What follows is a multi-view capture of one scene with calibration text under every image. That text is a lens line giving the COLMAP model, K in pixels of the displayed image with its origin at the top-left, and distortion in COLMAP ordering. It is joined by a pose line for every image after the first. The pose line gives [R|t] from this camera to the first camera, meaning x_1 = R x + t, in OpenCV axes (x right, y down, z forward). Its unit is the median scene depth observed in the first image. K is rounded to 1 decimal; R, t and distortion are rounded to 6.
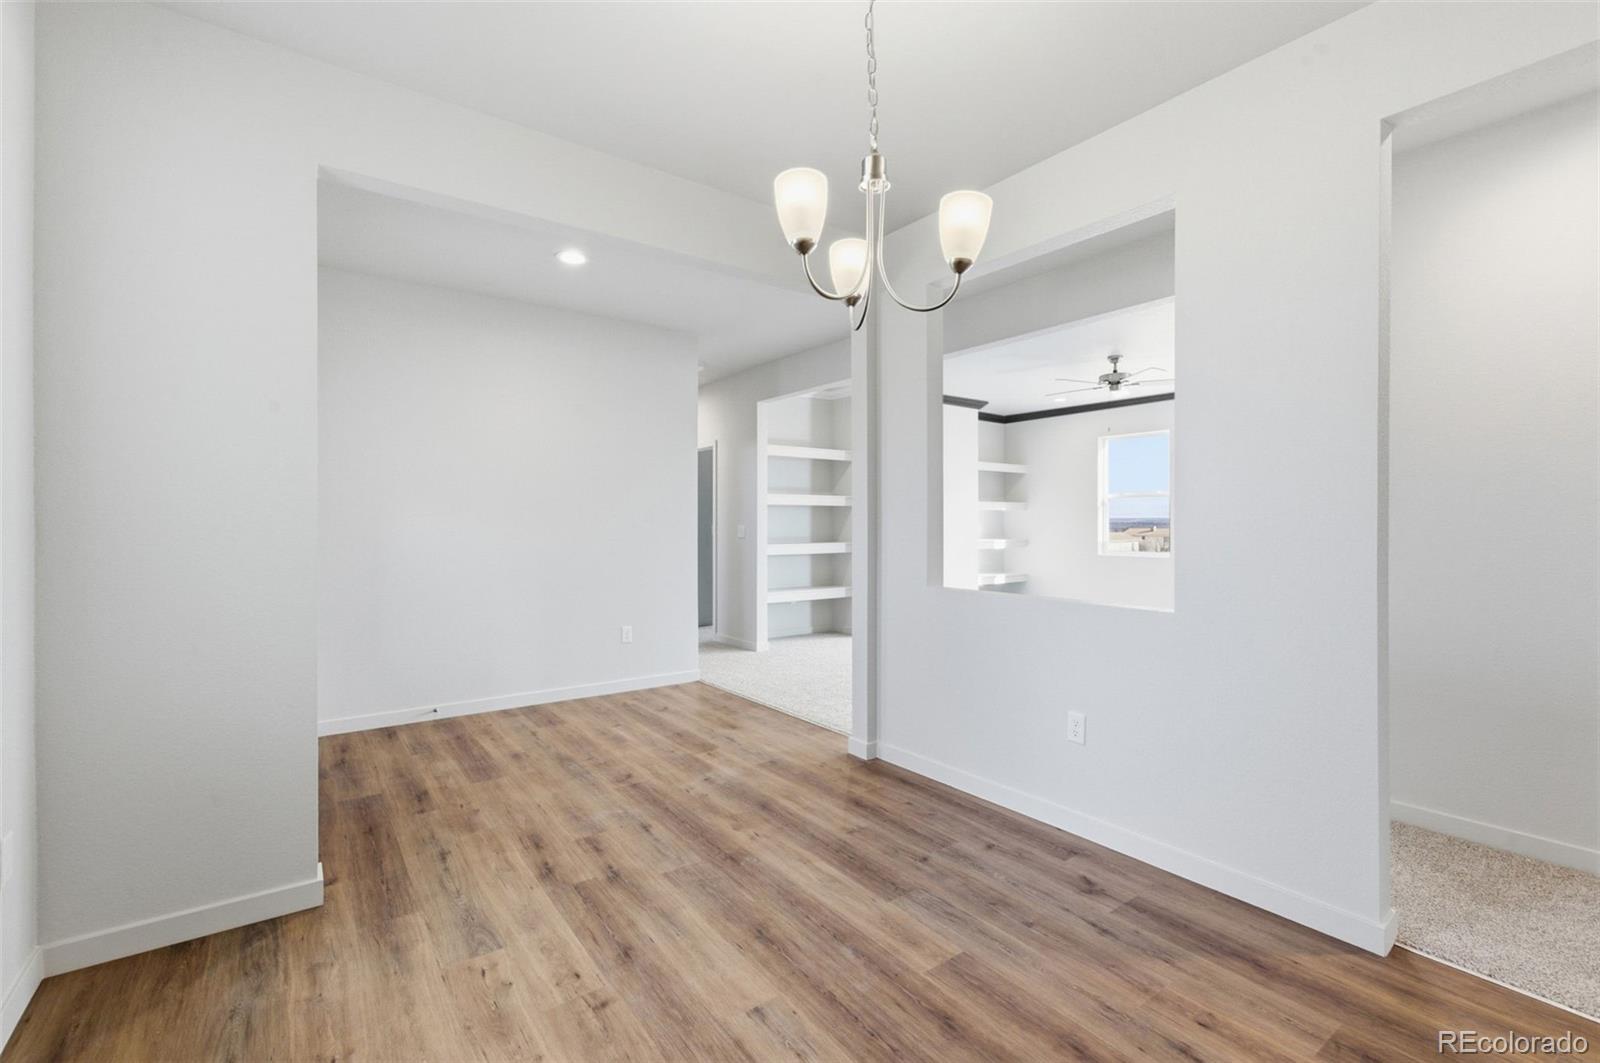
lens RADIAL K [[702.3, 0, 792.7], [0, 702.3, 525.8], [0, 0, 1]] dist [-0.003137, -0.000286]
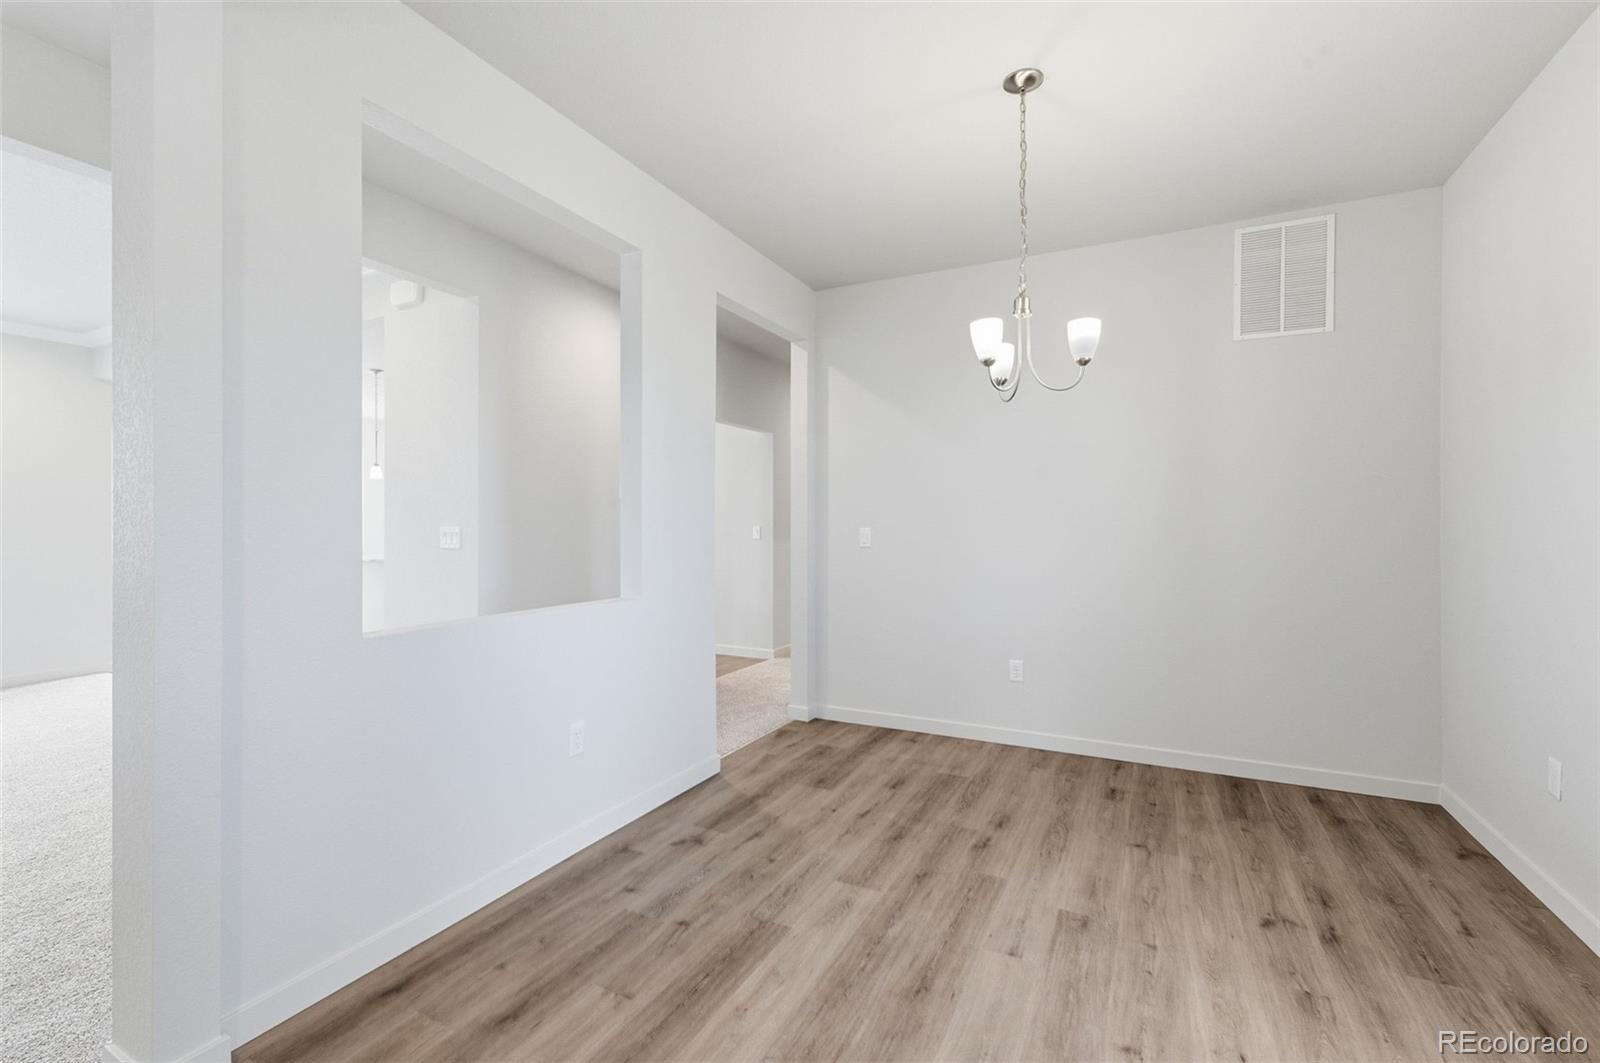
lens RADIAL K [[702.3, 0, 792.7], [0, 702.3, 525.8], [0, 0, 1]] dist [-0.003137, -0.000286]
pose [[-0.460592, 0.000155, 0.887612, -0.802335], [0.001343, 0.999999, 0.000522, -0.000819], [-0.887611, 0.001433, -0.460591, 1.648598]]
